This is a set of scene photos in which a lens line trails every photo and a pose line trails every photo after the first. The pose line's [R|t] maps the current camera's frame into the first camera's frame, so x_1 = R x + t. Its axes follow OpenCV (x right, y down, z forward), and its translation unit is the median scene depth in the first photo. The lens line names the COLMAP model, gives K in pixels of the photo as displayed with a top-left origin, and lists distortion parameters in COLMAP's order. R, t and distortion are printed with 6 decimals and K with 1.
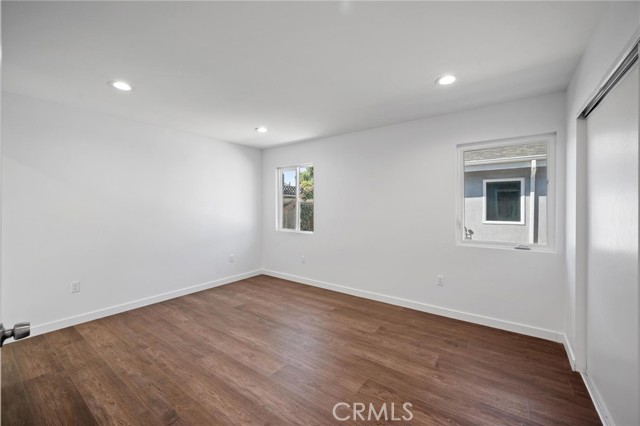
lens RADIAL K [[256.2, 0, 320.7], [0, 256.2, 212.0], [0, 0, 1]] dist [0.000503, -0.000005]
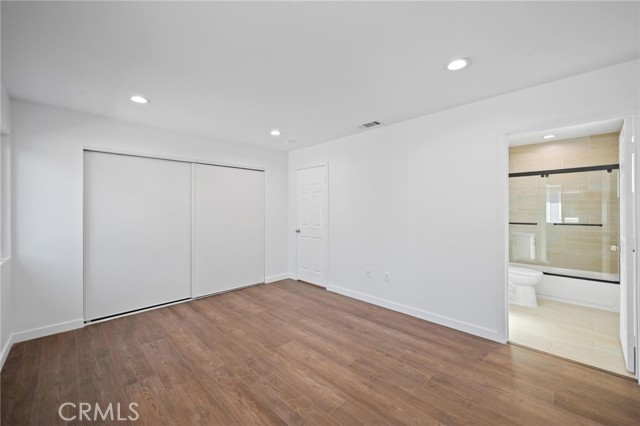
lens RADIAL K [[256.2, 0, 321.9], [0, 256.2, 206.8], [0, 0, 1]] dist [0.000503, -0.000005]
pose [[-0.987701, 0.006579, 0.156216, -0.443556], [0.008043, 0.999929, 0.008742, -0.035321], [-0.156148, 0.009891, -0.987684, 1.813394]]
